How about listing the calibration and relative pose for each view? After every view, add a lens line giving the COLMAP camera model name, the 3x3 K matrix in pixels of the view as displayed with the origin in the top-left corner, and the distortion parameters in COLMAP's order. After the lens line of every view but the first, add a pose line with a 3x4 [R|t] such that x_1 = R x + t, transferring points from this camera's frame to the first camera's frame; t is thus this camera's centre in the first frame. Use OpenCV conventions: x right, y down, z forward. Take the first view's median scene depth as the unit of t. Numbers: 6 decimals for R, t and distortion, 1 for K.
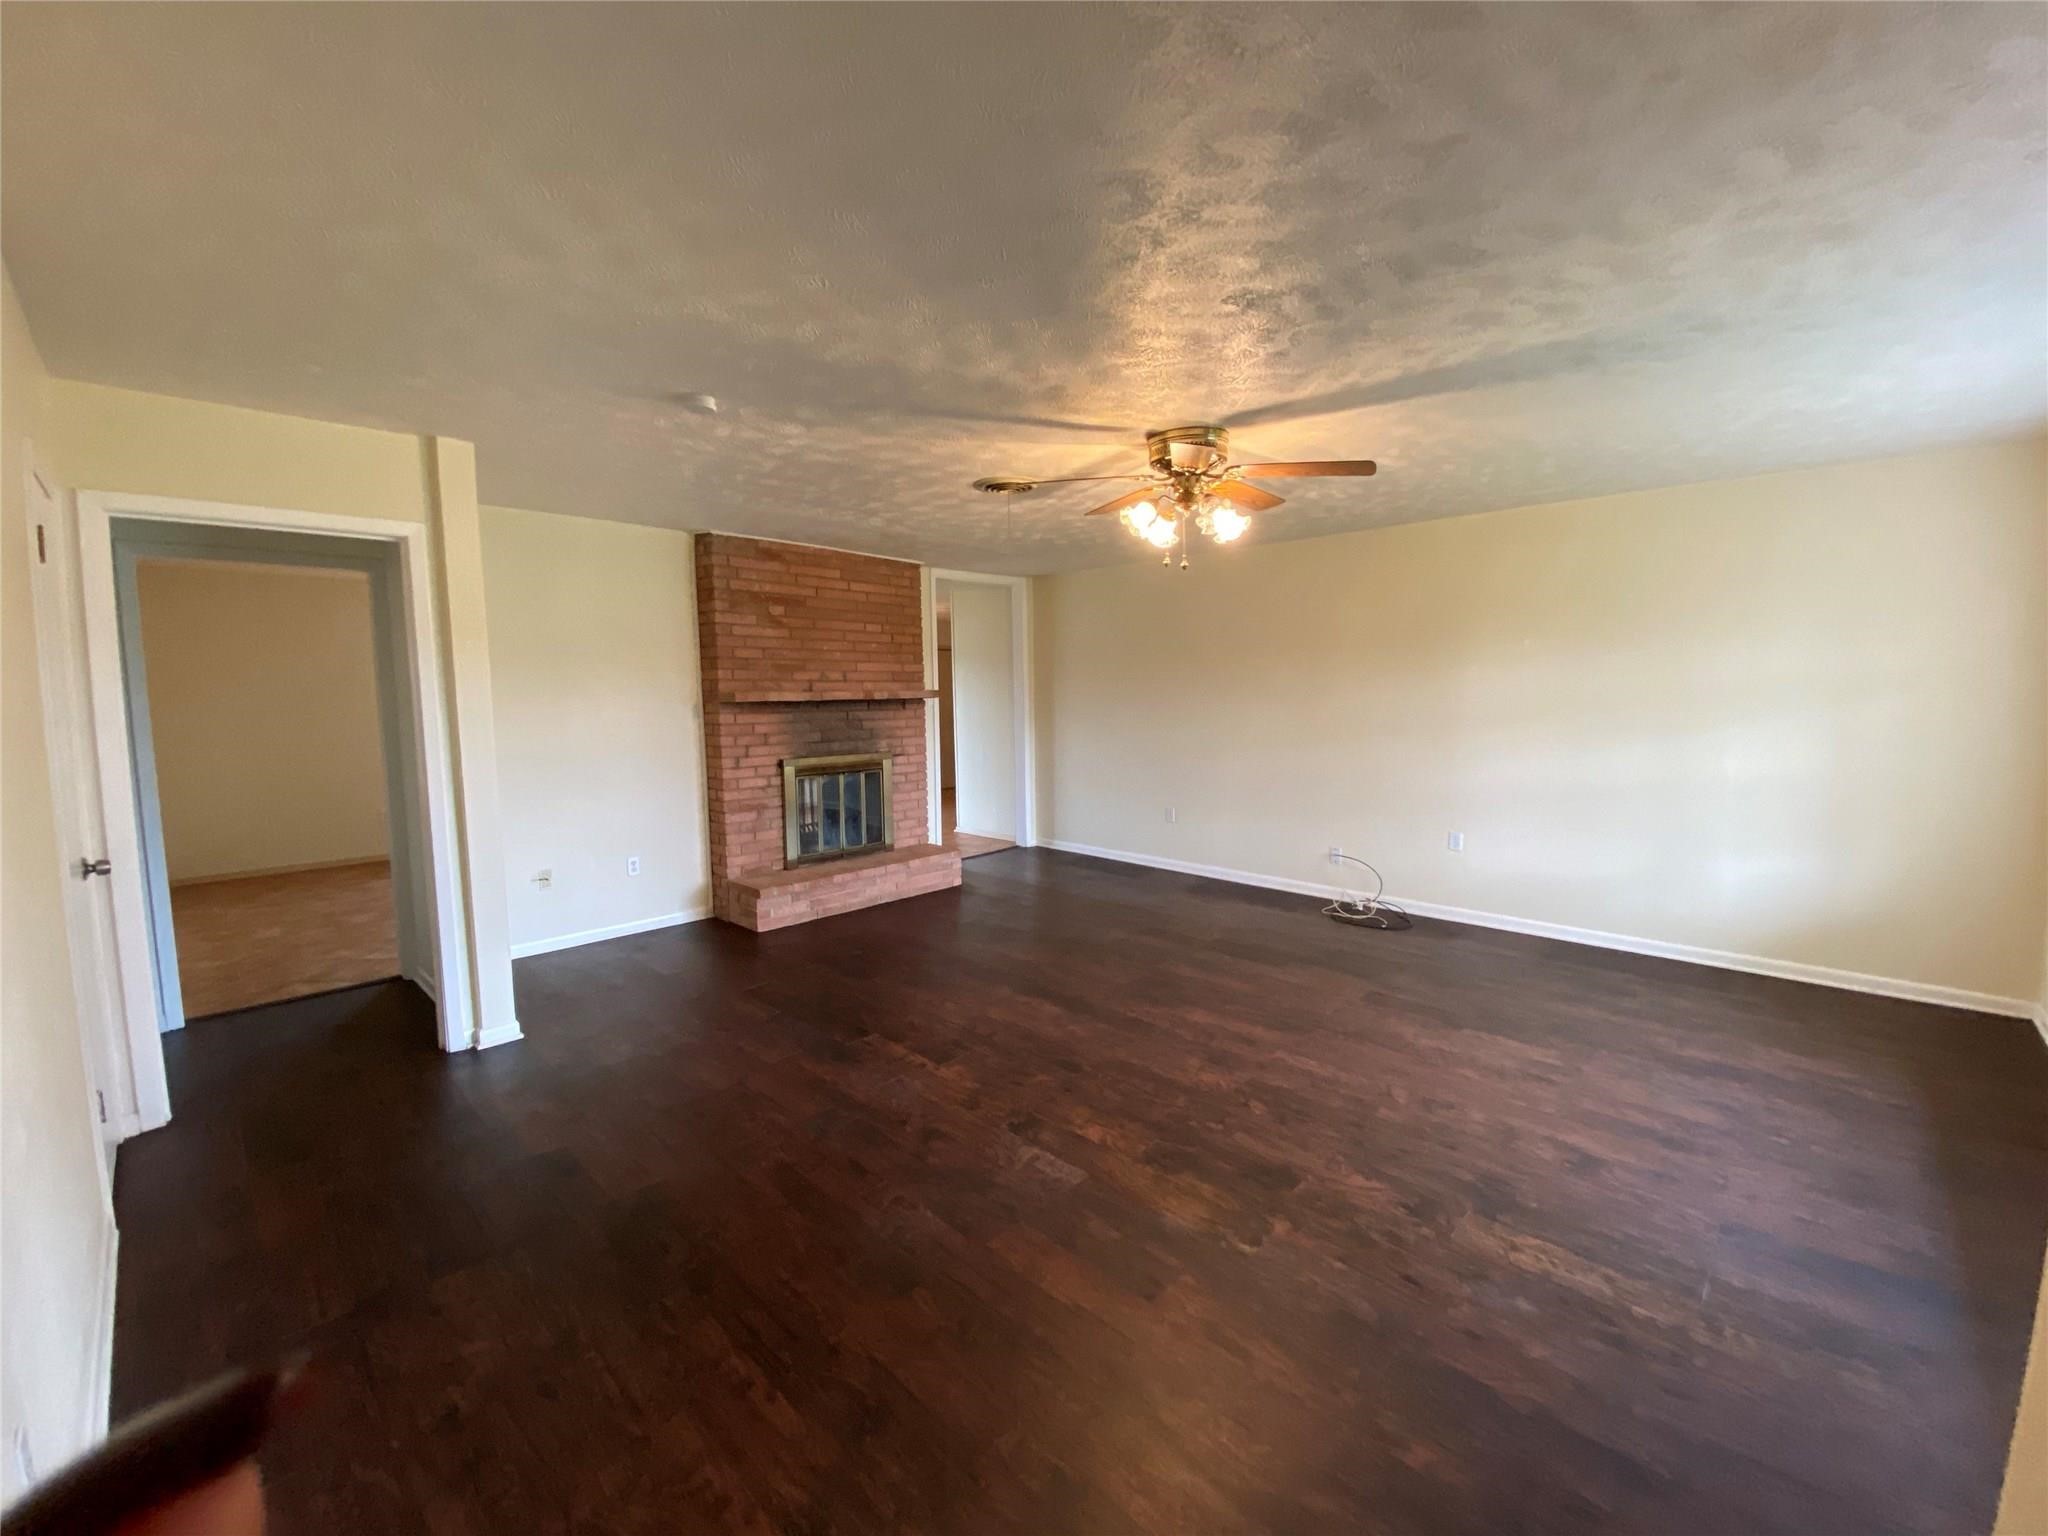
lens RADIAL K [[815.8, 0, 1026.6], [0, 815.8, 763.8], [0, 0, 1]] dist [0.039969, -0.035828]
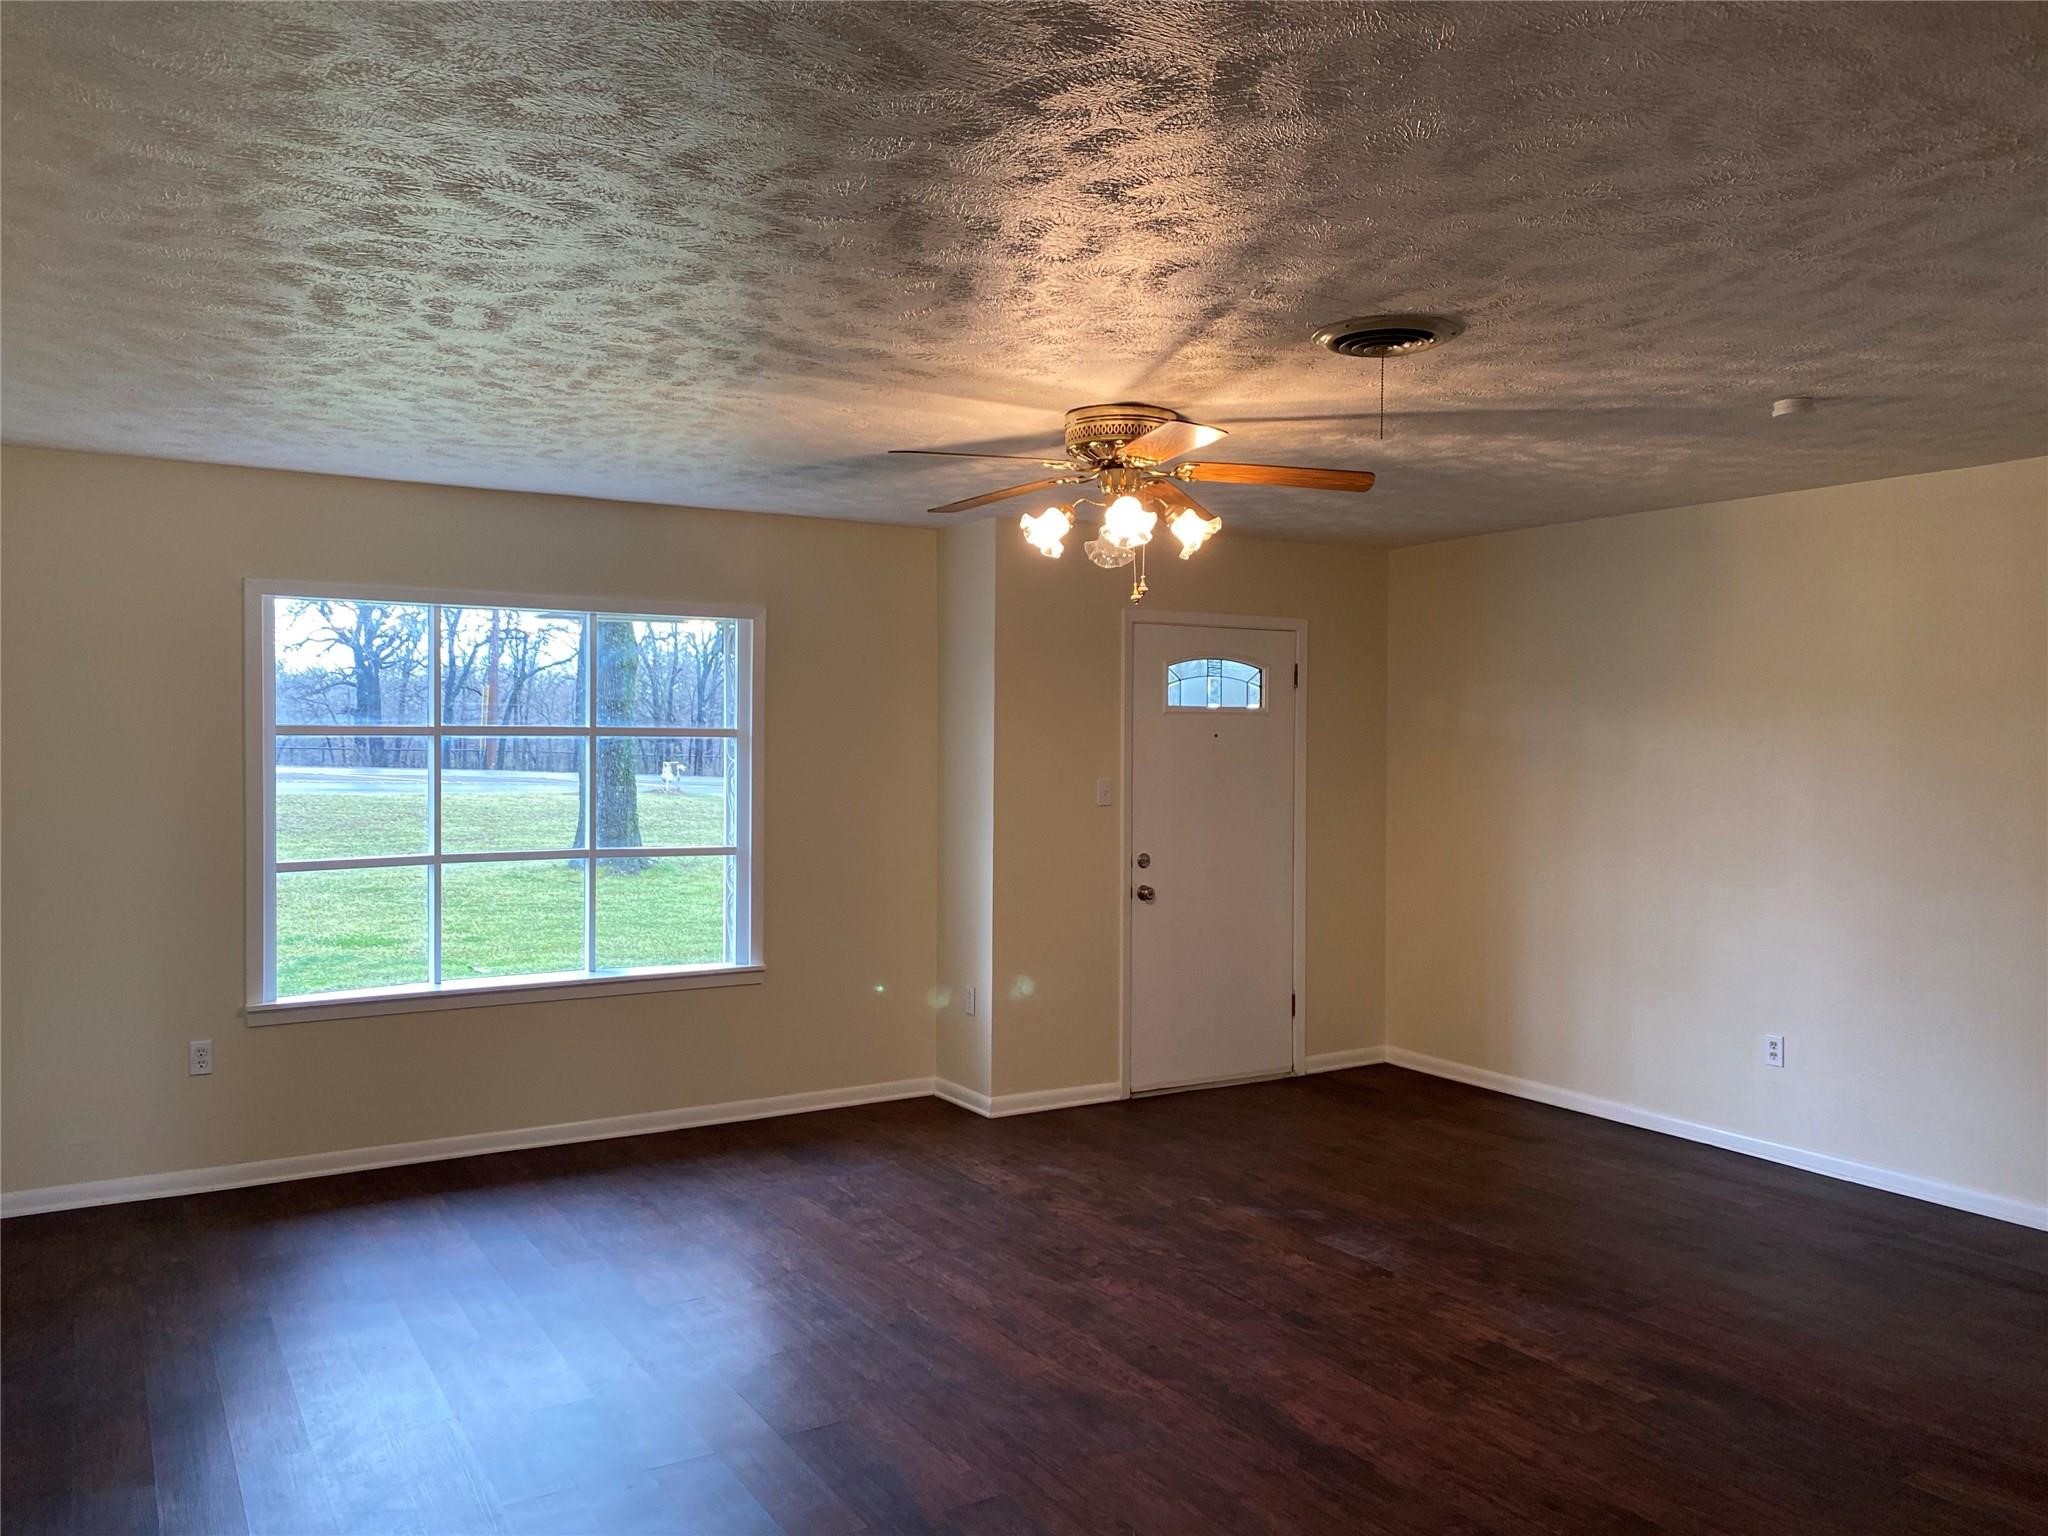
lens RADIAL K [[1546.3, 0, 1012.5], [0, 1546.3, 759.9], [0, 0, 1]] dist [0.047352, -0.062920]
pose [[-0.963288, 0.003167, 0.268451, -0.078609], [0.033681, 0.993456, 0.109138, -0.291655], [-0.266348, 0.114174, -0.957091, 2.636052]]
